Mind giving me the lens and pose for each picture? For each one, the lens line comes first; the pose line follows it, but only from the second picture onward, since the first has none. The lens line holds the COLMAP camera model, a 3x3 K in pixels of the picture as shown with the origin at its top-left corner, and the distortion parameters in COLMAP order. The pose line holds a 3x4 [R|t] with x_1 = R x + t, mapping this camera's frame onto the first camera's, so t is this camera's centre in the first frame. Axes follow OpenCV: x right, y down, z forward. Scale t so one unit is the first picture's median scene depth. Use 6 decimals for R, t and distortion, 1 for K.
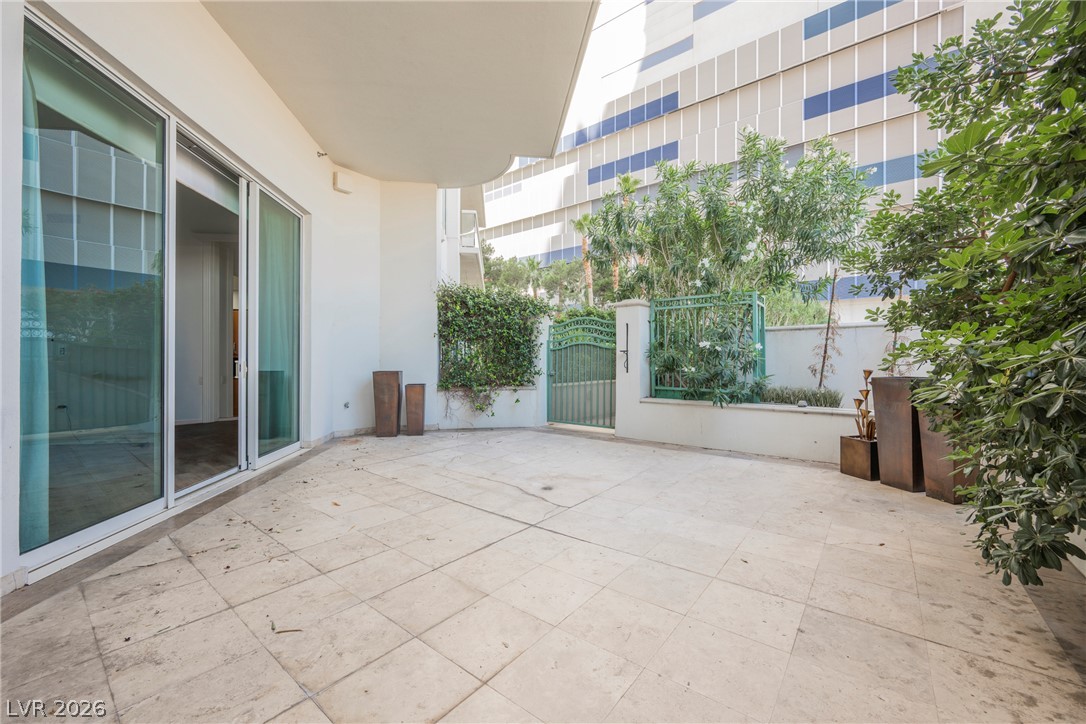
lens RADIAL K [[425.2, 0, 545.3], [0, 425.2, 361.3], [0, 0, 1]] dist [-0.001028, -0.000197]
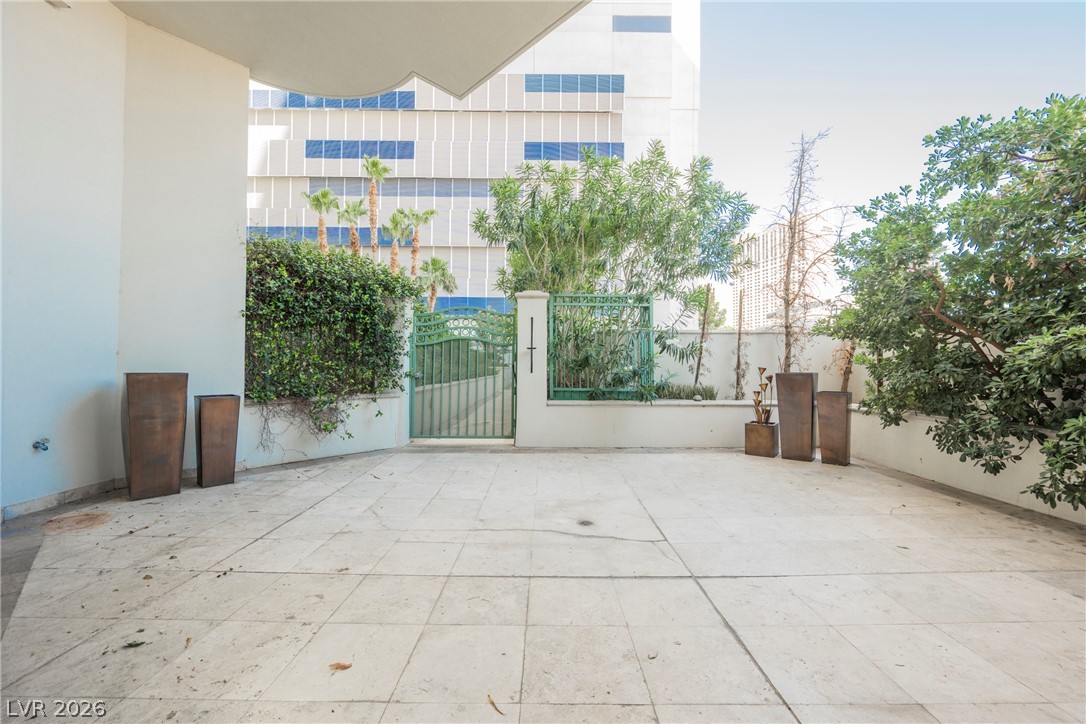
lens RADIAL K [[425.2, 0, 545.3], [0, 425.2, 361.3], [0, 0, 1]] dist [-0.001028, -0.000197]
pose [[0.781960, 0.011585, 0.623221, -0.502454], [-0.002843, 0.999883, -0.015019, 0.023495], [-0.623323, 0.009973, 0.781901, 0.435768]]
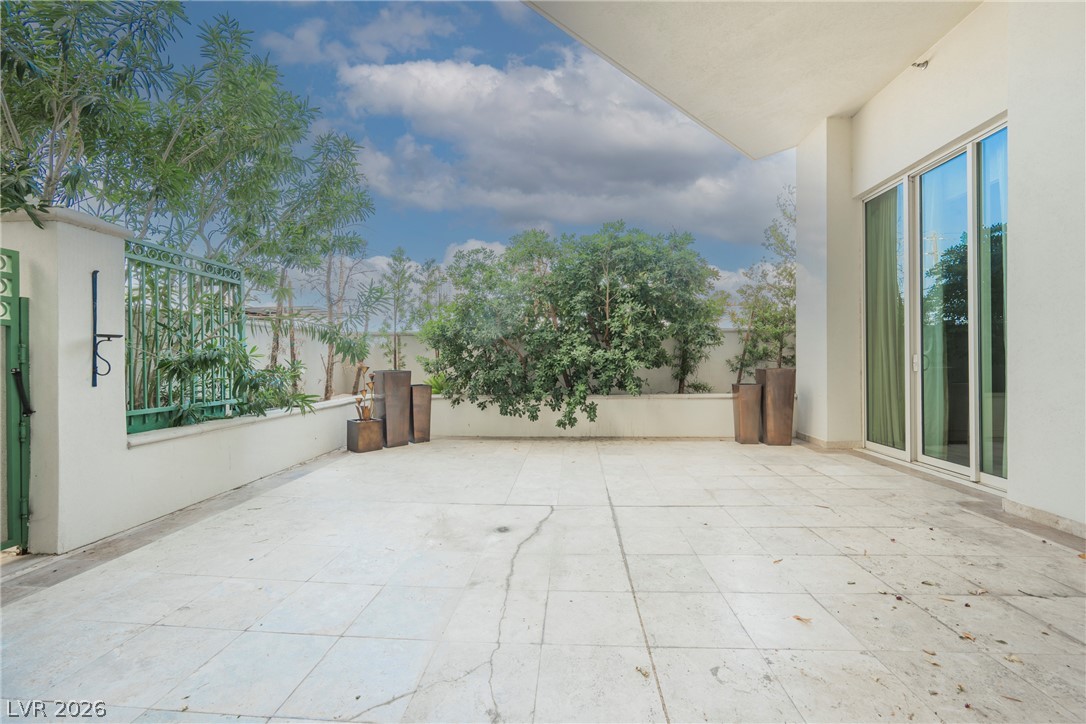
lens RADIAL K [[432.4, 0, 550.1], [0, 432.4, 360.4], [0, 0, 1]] dist [0.000448, 0.000114]
pose [[-0.578559, 0.004565, 0.815628, -0.628061], [0.007564, 0.999971, -0.000231, 0.007184], [-0.815606, 0.006036, -0.578577, 1.310293]]
